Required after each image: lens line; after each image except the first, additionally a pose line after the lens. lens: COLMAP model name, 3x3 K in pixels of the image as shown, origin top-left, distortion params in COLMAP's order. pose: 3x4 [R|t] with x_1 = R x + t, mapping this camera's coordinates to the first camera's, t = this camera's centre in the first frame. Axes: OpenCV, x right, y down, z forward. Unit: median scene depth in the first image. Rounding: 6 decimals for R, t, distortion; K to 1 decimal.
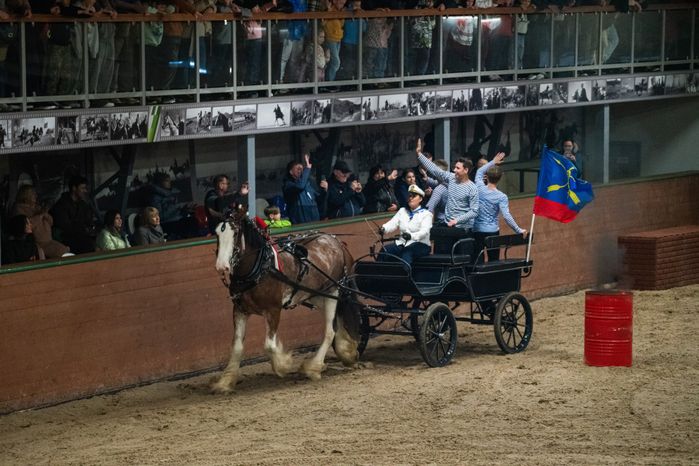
lens RADIAL K [[2748.0, 0, 337.6], [0, 2748.0, 205.0], [0, 0, 1]] dist [0.938759, 0.000000]
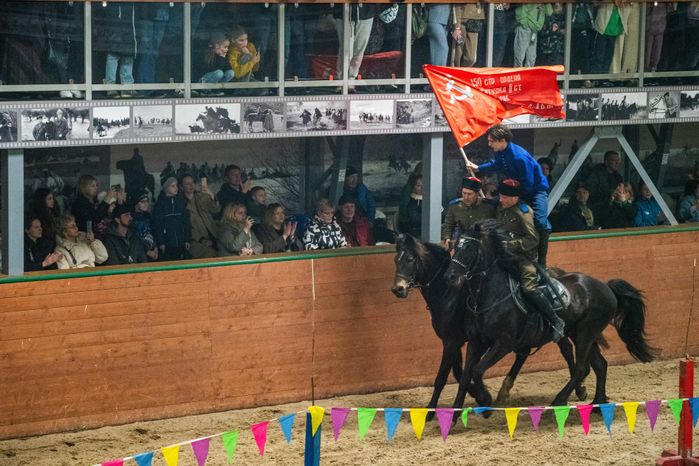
lens RADIAL K [[2110.4, 0, 351.0], [0, 2110.4, 234.9], [0, 0, 1]] dist [0.327878, 0.000000]
pose [[0.914009, 0.068095, -0.399937, 0.261020], [-0.049755, 0.997186, 0.056075, -0.035403], [0.402630, -0.031354, 0.914825, 0.435365]]
